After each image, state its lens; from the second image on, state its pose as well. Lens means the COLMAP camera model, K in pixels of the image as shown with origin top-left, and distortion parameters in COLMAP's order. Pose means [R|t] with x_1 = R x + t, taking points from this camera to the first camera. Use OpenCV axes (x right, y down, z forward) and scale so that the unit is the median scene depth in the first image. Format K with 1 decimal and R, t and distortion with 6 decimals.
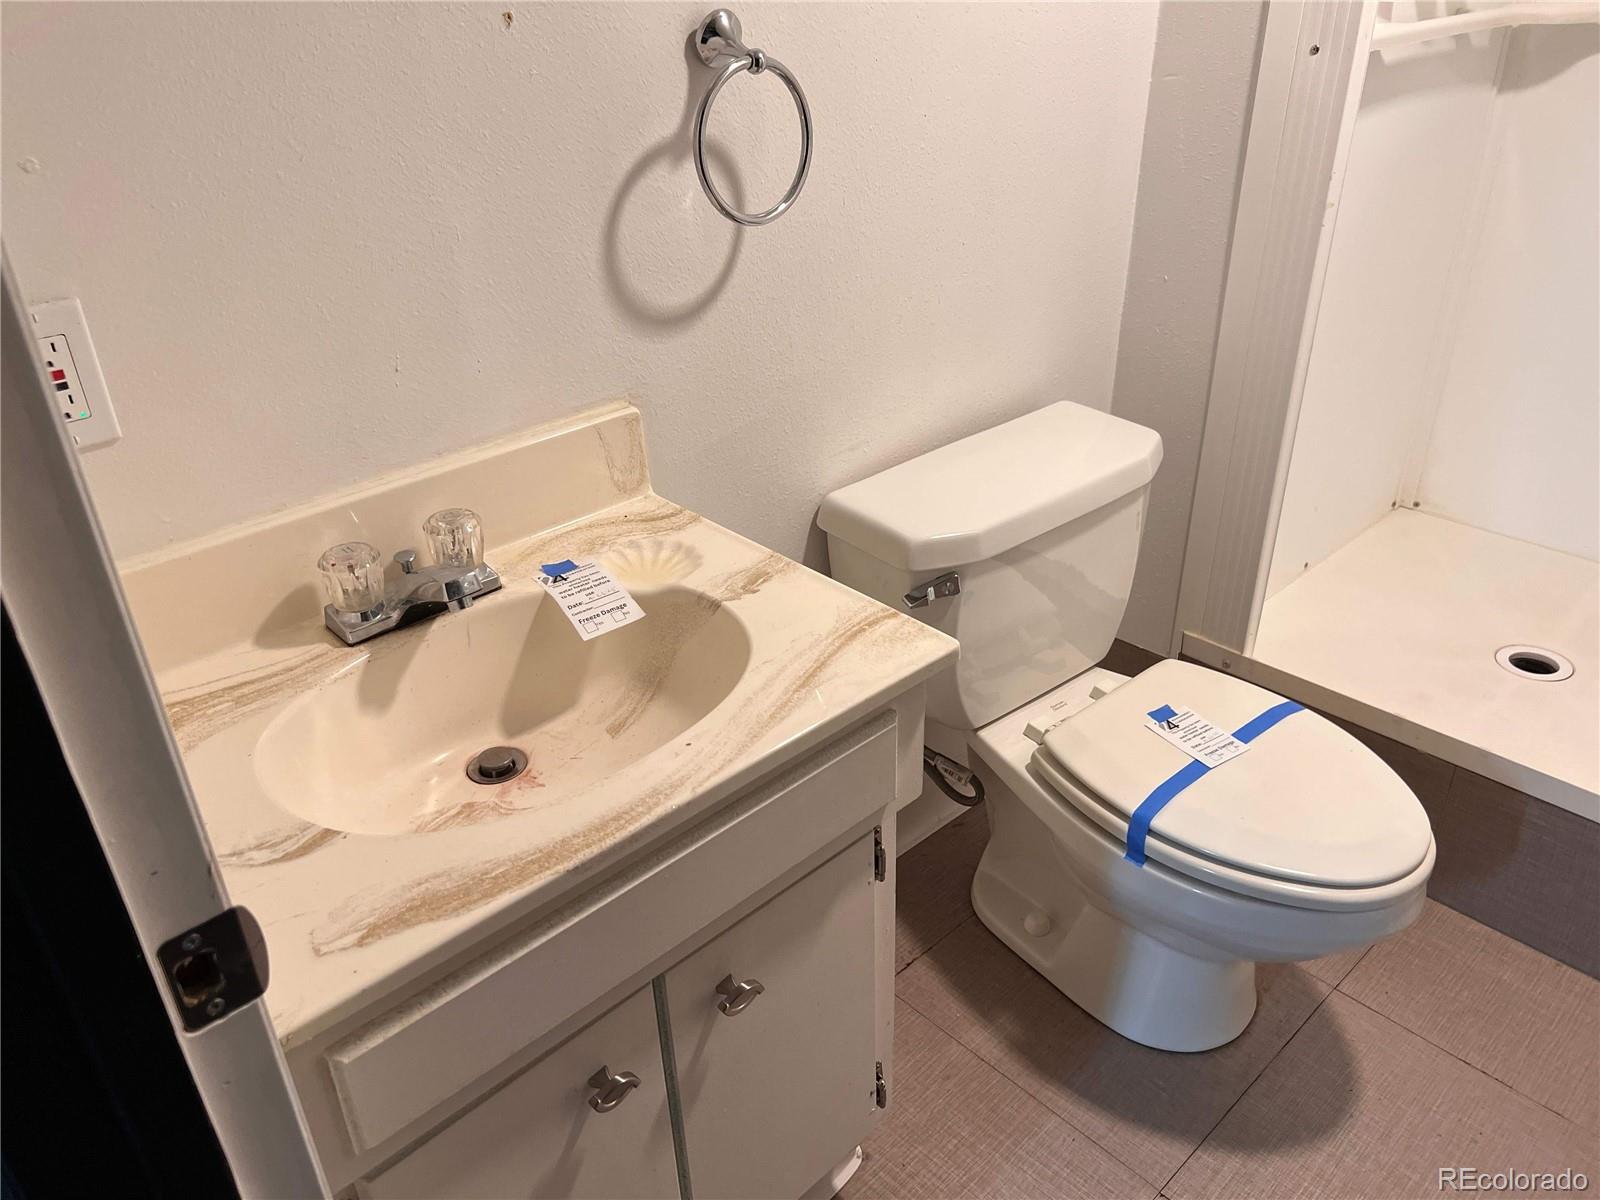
lens RADIAL K [[1206.7, 0, 802.3], [0, 1206.7, 596.3], [0, 0, 1]] dist [0.009073, 0.007927]
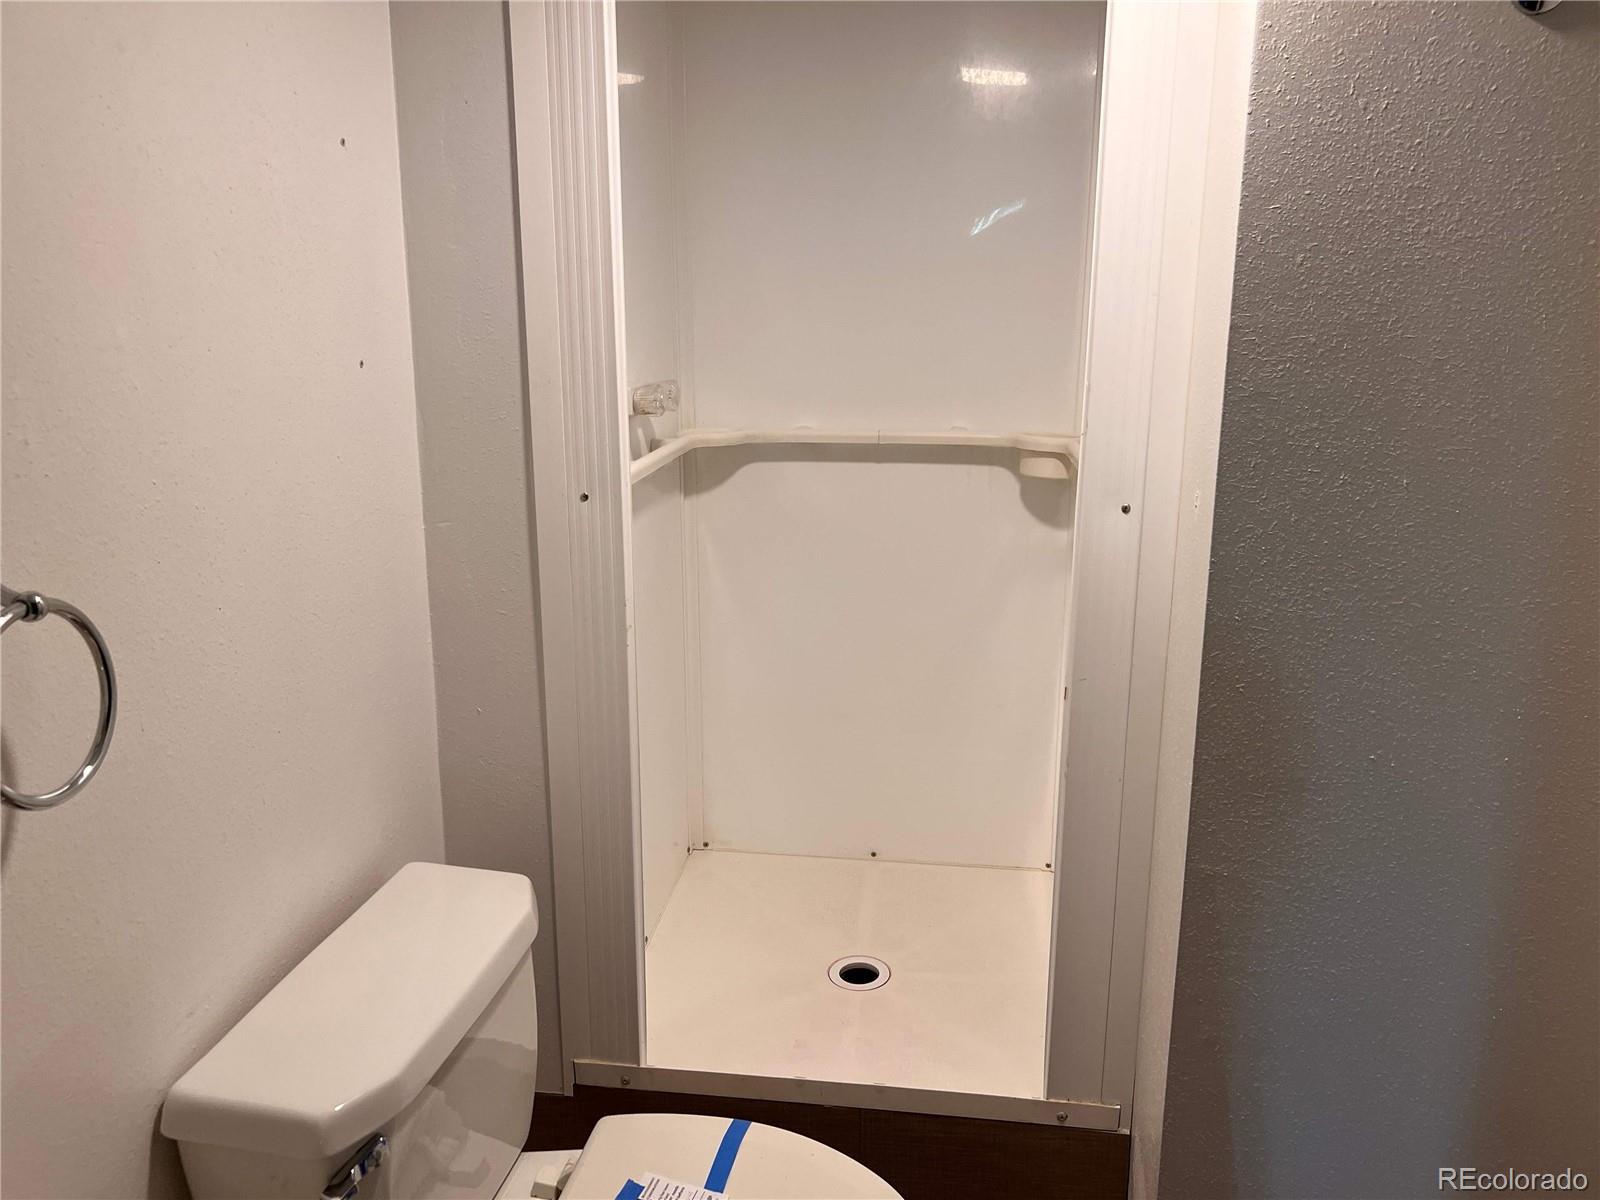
lens RADIAL K [[1206.7, 0, 802.3], [0, 1206.7, 596.3], [0, 0, 1]] dist [0.009073, 0.007927]
pose [[0.774861, -0.131842, 0.618230, -0.098999], [0.293394, 0.941294, -0.166988, -0.127814], [-0.559921, 0.310777, 0.768054, 0.092211]]
